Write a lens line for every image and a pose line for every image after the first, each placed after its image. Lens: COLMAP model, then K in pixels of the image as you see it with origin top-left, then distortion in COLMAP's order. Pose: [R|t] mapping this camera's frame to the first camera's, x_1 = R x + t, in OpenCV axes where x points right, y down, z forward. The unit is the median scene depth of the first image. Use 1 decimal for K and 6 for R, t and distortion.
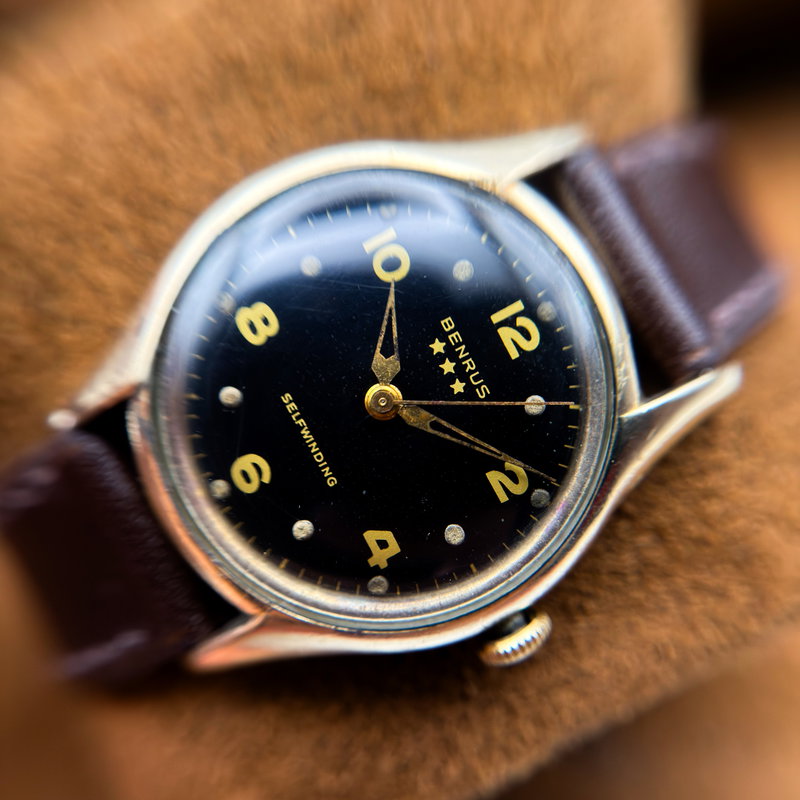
lens RADIAL K [[921.2, 0, 396.4], [0, 921.2, 419.0], [0, 0, 1]] dist [0.582576, 0.002525]
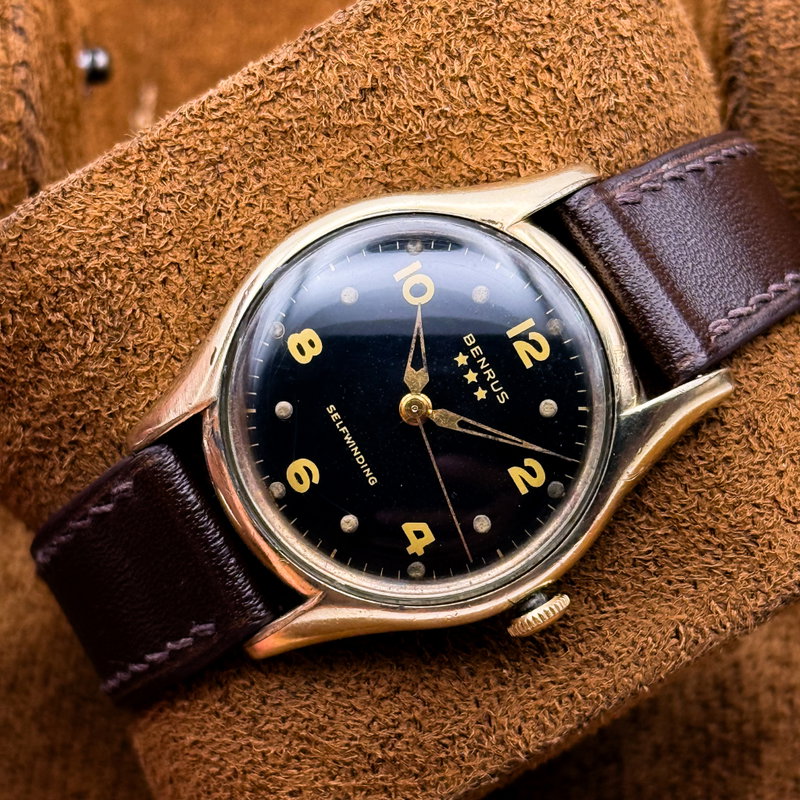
lens RADIAL K [[3155.1, 0, 400.0], [0, 3155.1, 400.0], [0, 0, 1]] dist [0.168142, -2.506281]
pose [[0.997825, -0.033518, -0.056758, 0.187071], [0.031537, 0.998874, -0.035453, 0.106725], [0.057882, 0.033586, 0.997758, -2.866613]]
